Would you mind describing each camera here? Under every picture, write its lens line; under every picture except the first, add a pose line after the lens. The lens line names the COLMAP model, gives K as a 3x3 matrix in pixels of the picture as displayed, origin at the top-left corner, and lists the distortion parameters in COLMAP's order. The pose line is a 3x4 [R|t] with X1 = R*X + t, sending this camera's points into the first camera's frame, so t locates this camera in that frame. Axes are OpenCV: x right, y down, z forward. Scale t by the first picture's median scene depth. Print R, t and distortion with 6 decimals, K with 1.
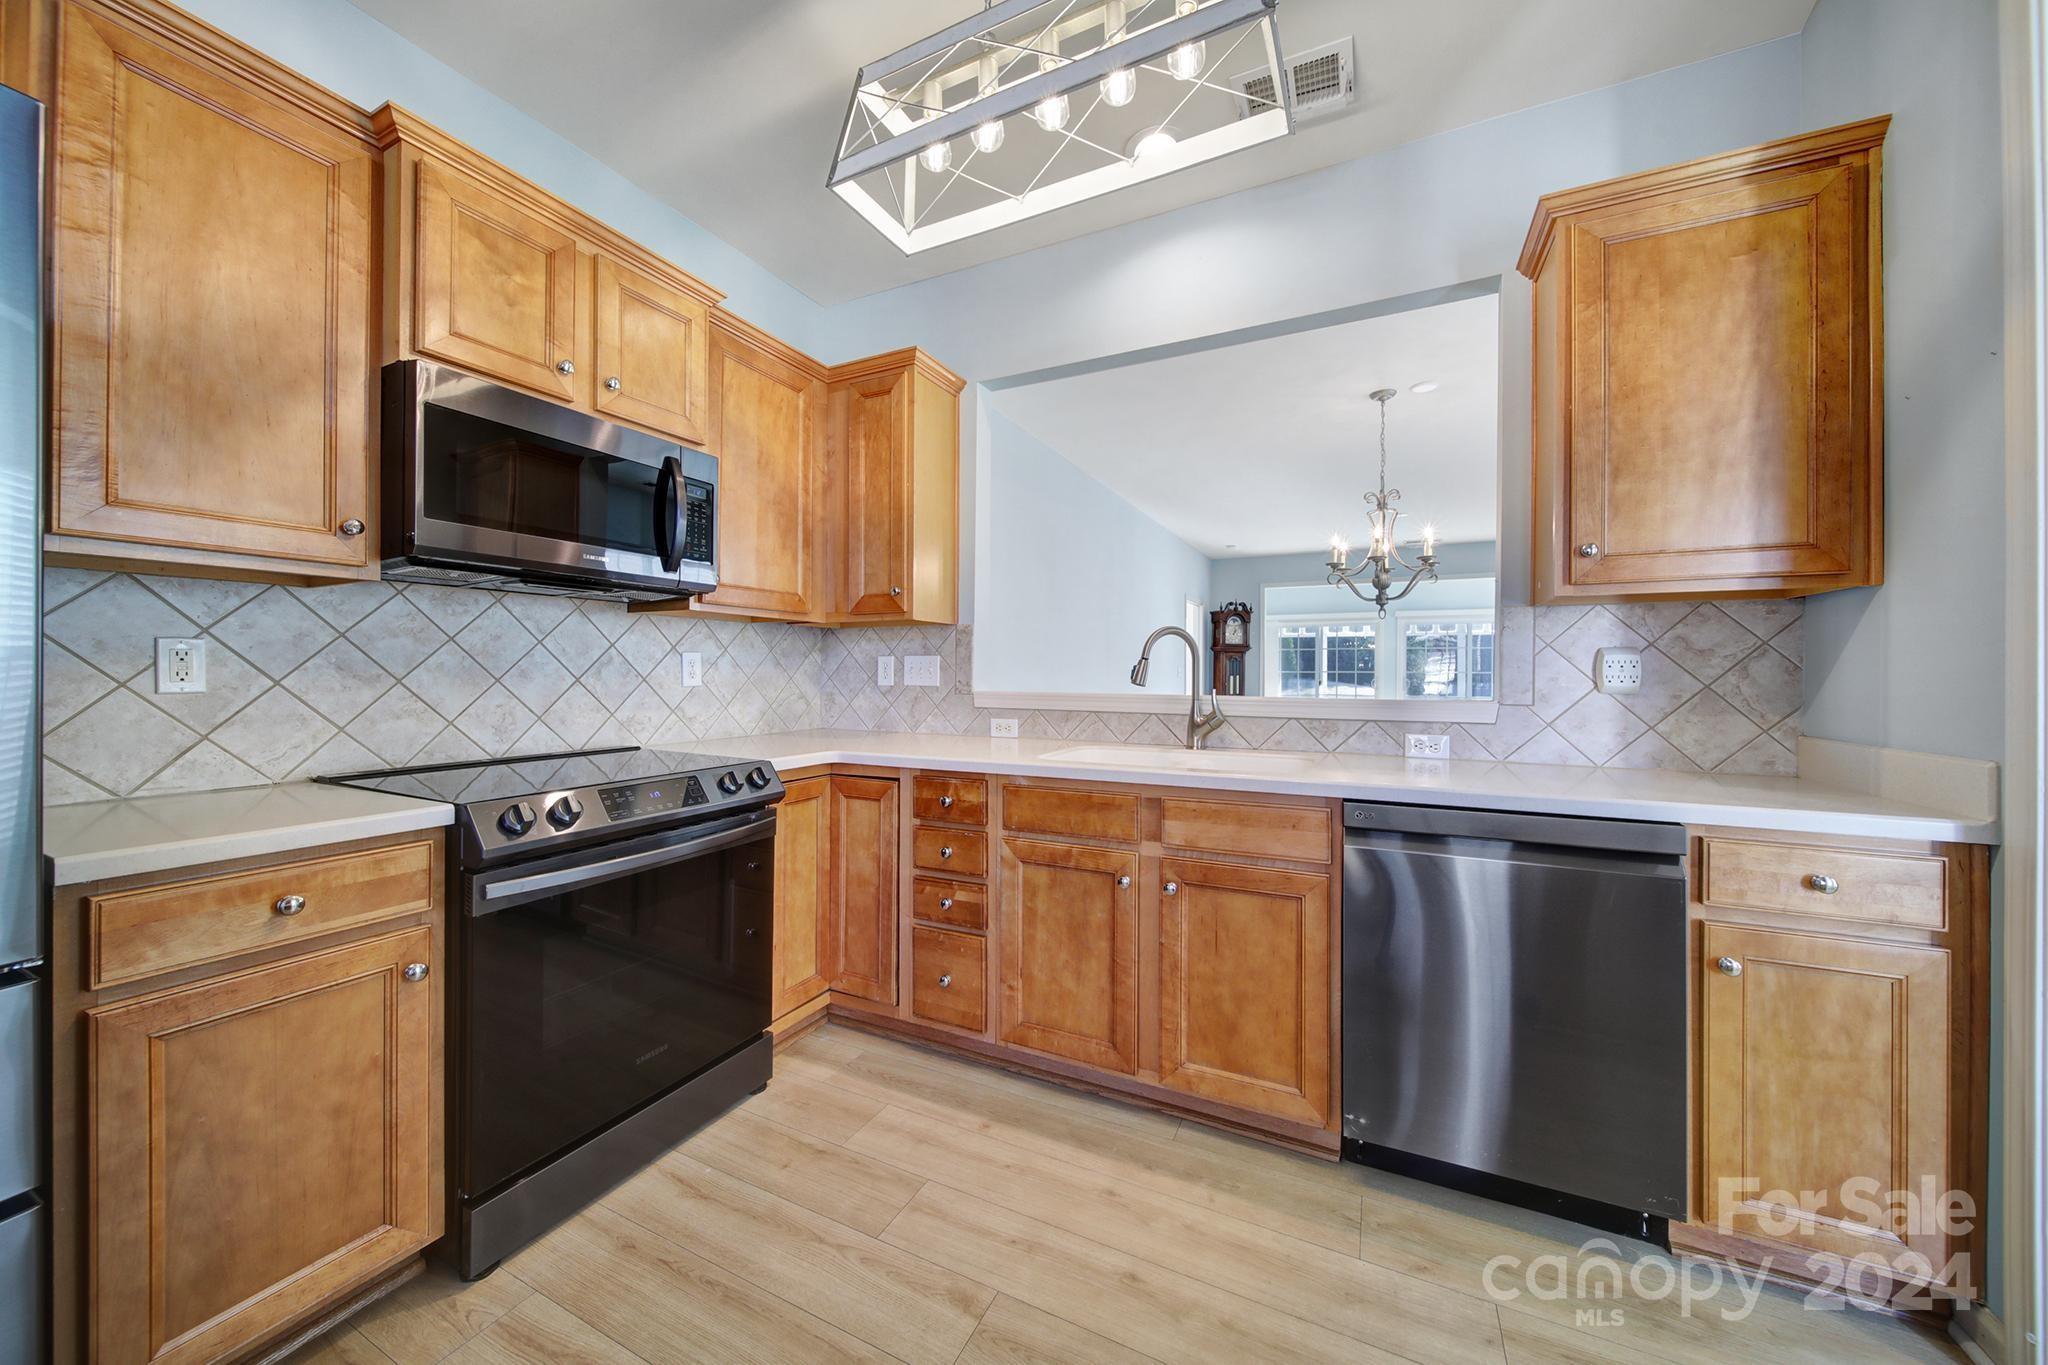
lens RADIAL K [[728.1, 0, 1016.3], [0, 728.1, 669.1], [0, 0, 1]] dist [0.000483, -0.000241]
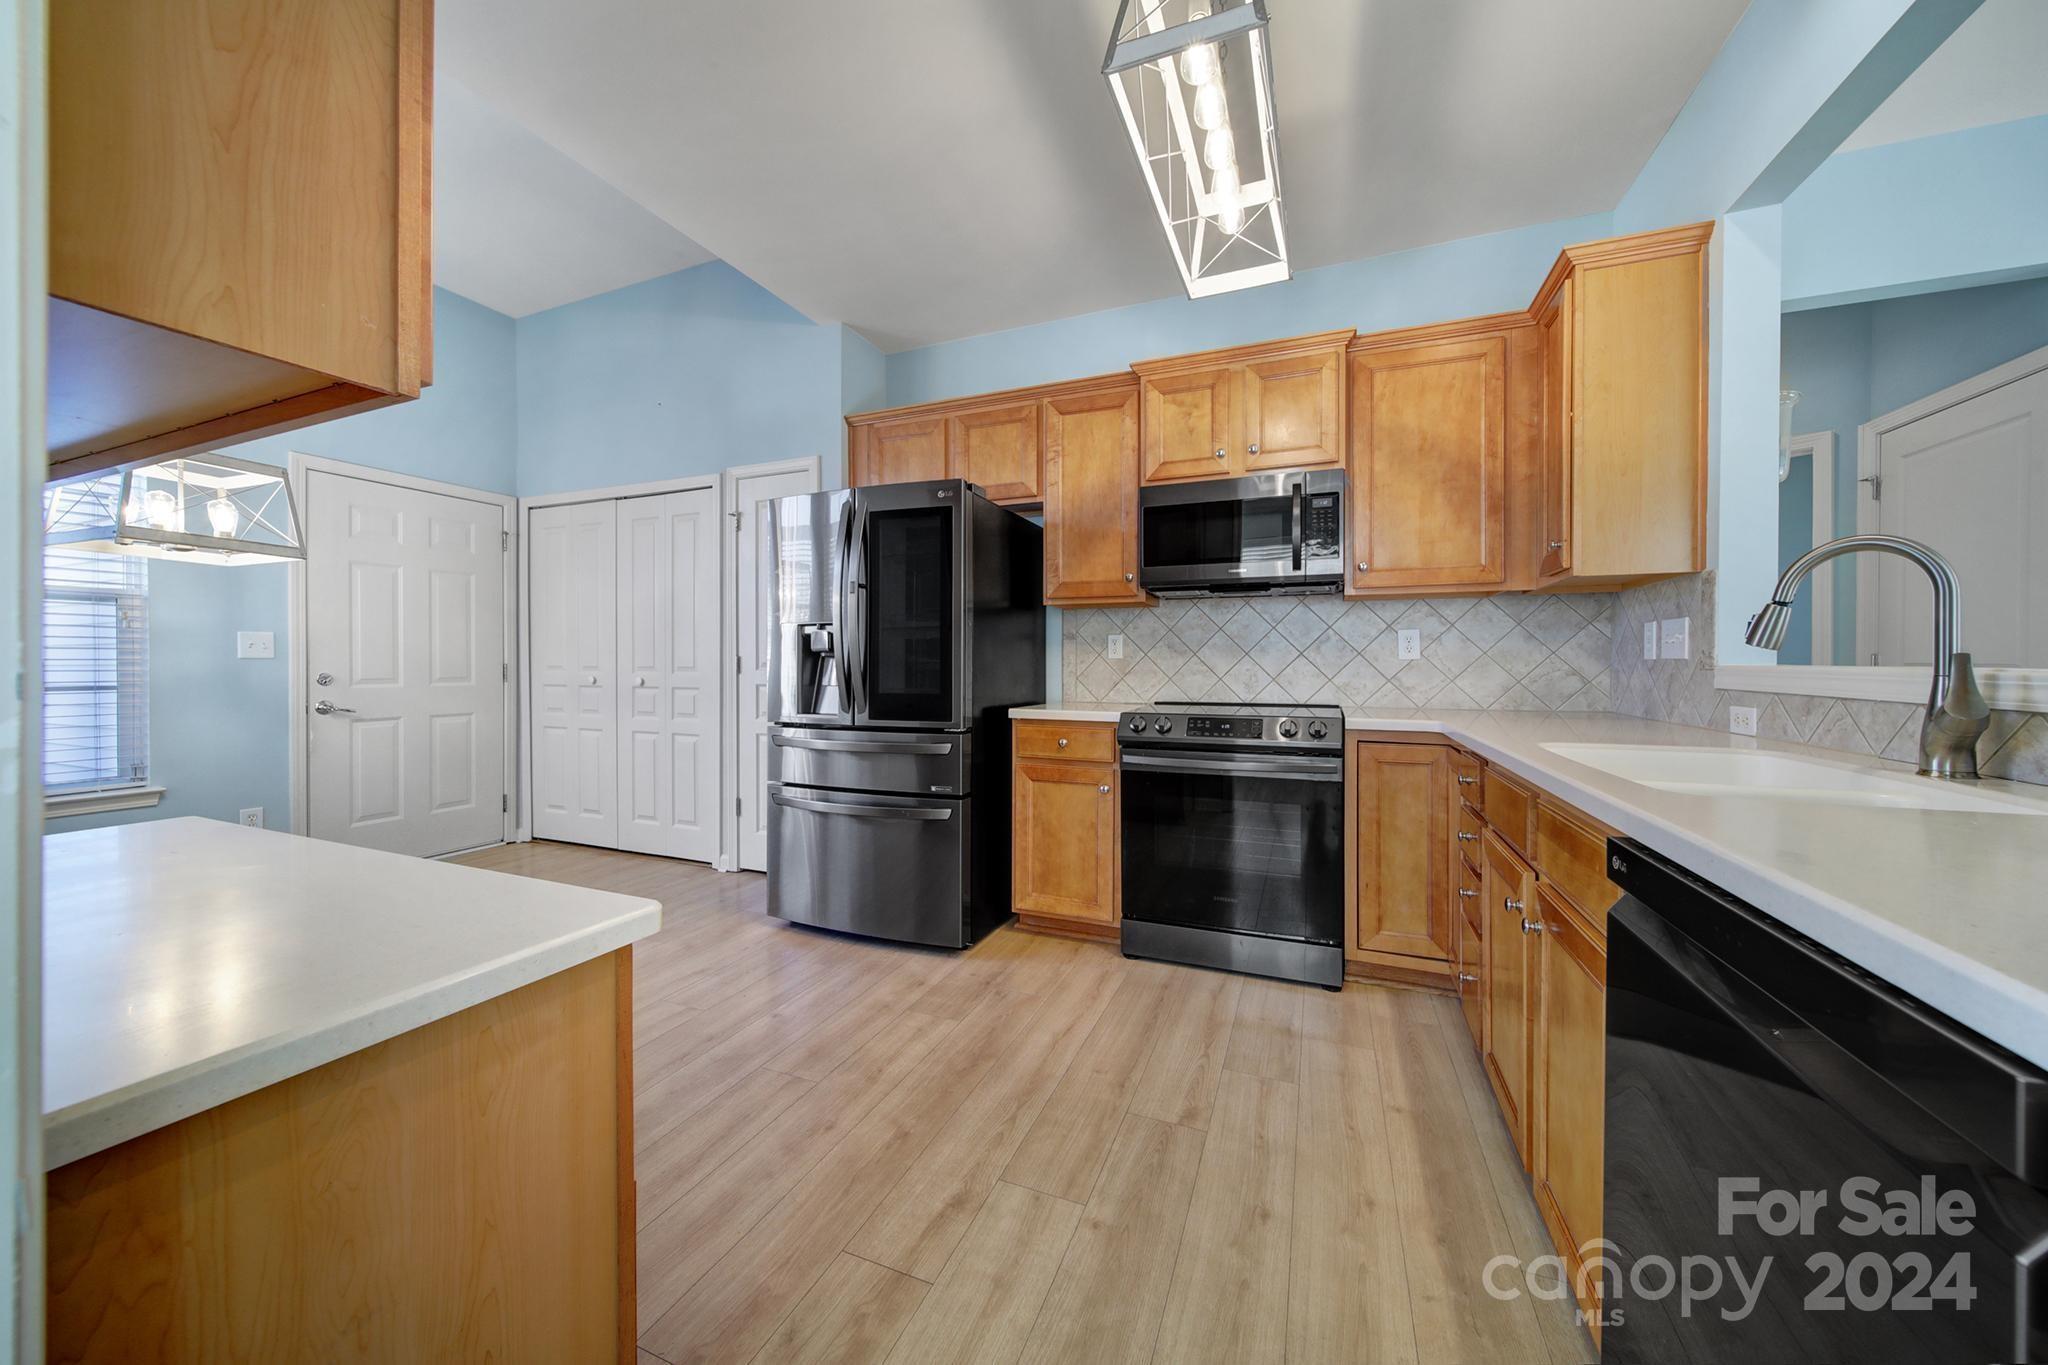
lens RADIAL K [[724.2, 0, 1026.2], [0, 724.2, 664.4], [0, 0, 1]] dist [-0.000126, -0.000404]
pose [[0.068985, -0.001628, -0.997616, 0.742068], [0.004469, 0.999989, -0.001323, 0.035108], [0.997608, -0.004367, 0.068991, 0.380271]]
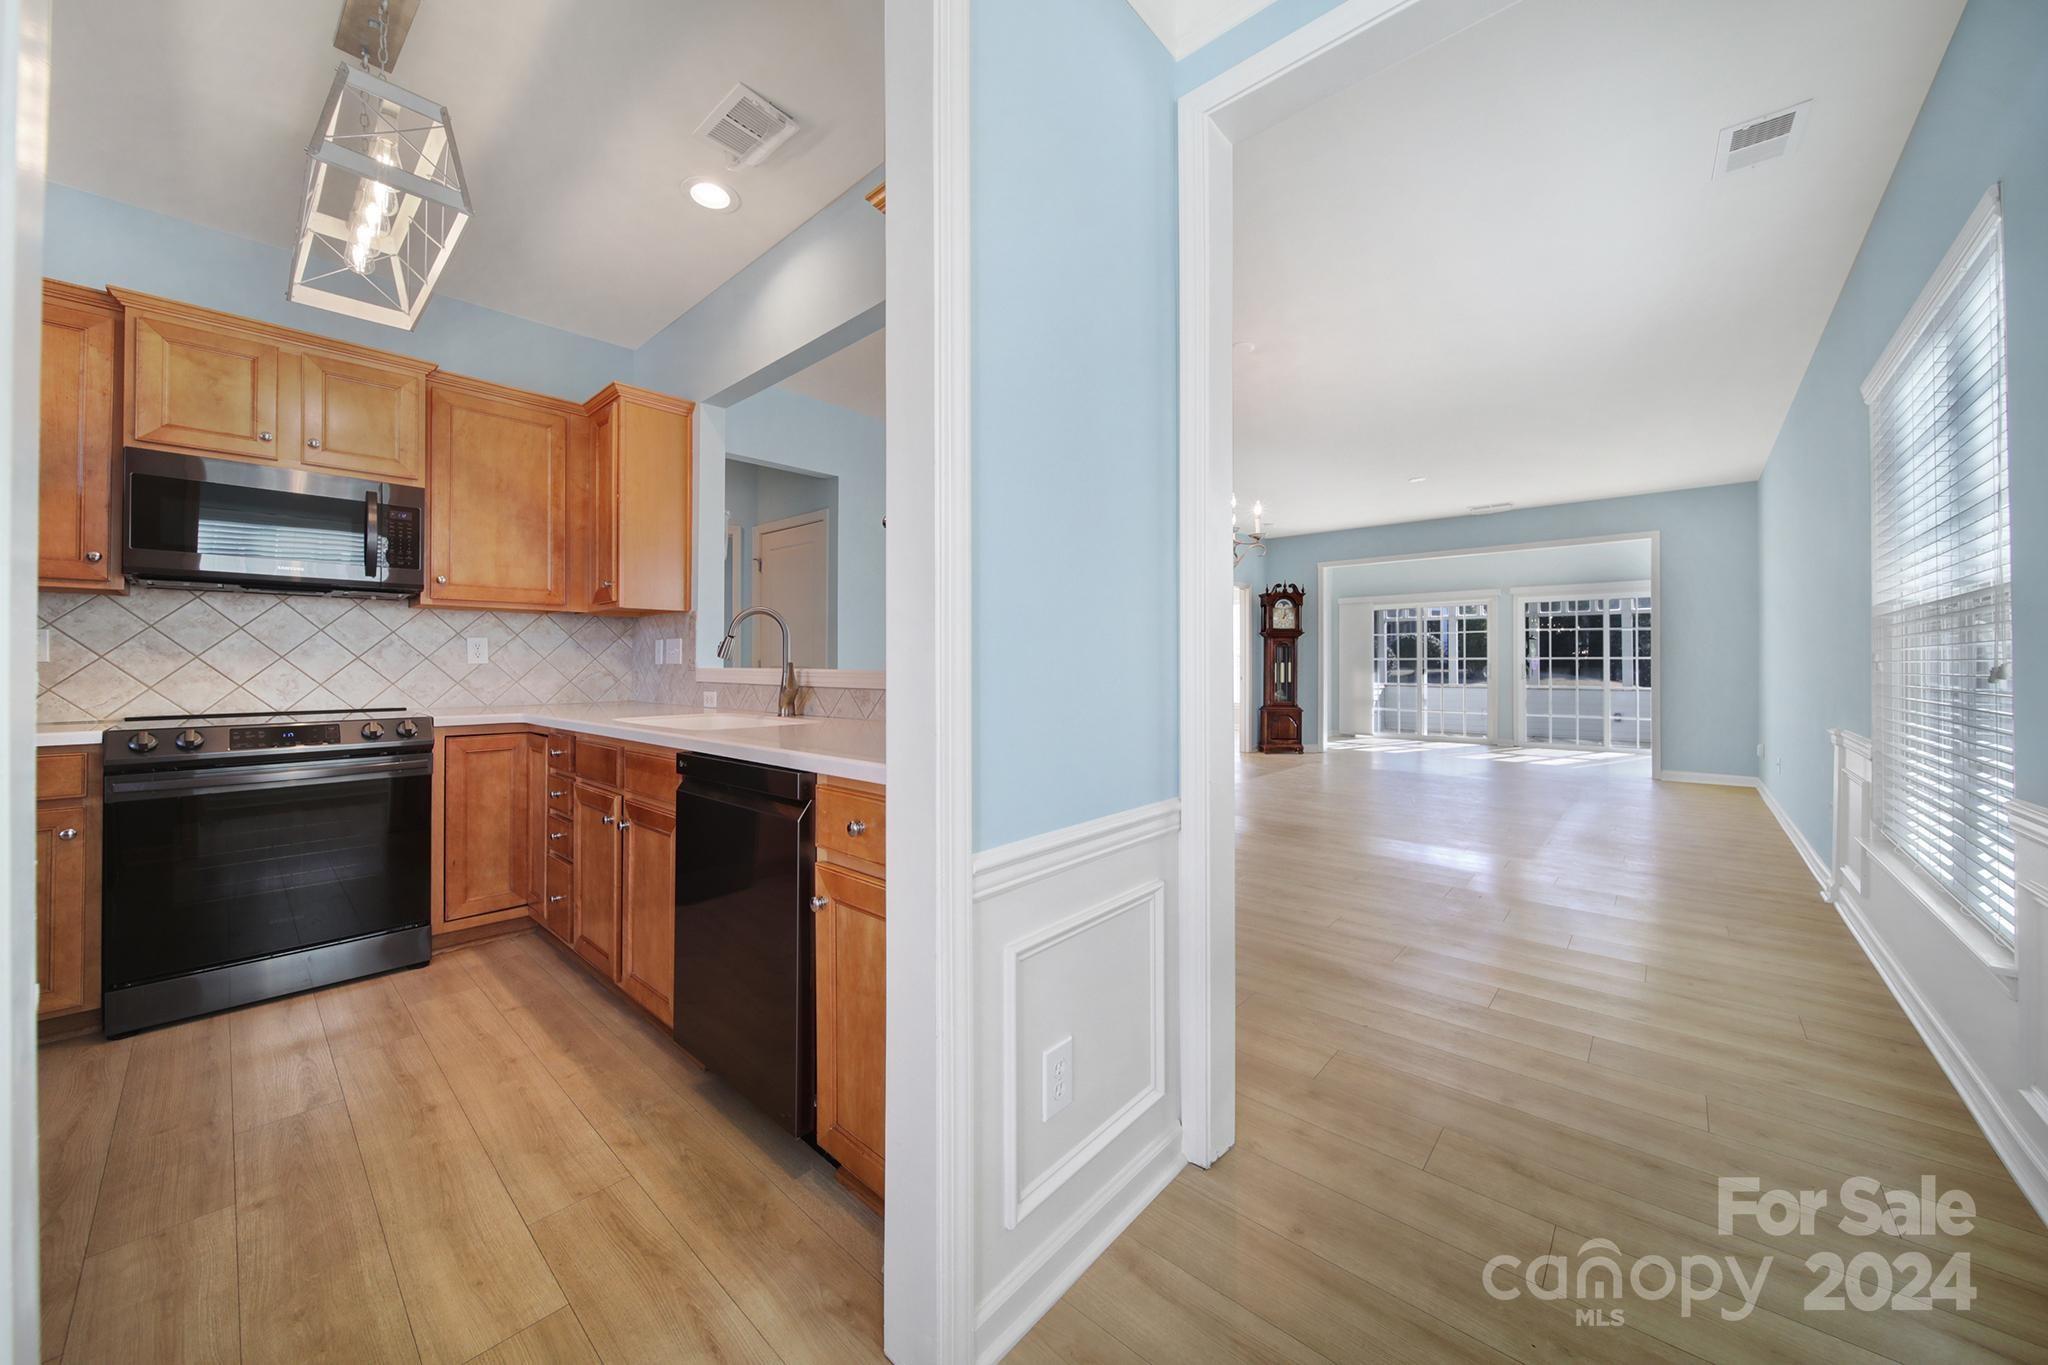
lens RADIAL K [[728.8, 0, 1032.6], [0, 728.8, 658.2], [0, 0, 1]] dist [-0.006553, -0.000259]
pose [[0.963668, -0.008079, -0.266980, 0.980725], [0.006587, 0.999957, -0.006483, 0.033007], [0.267021, 0.004489, 0.963680, 0.028078]]
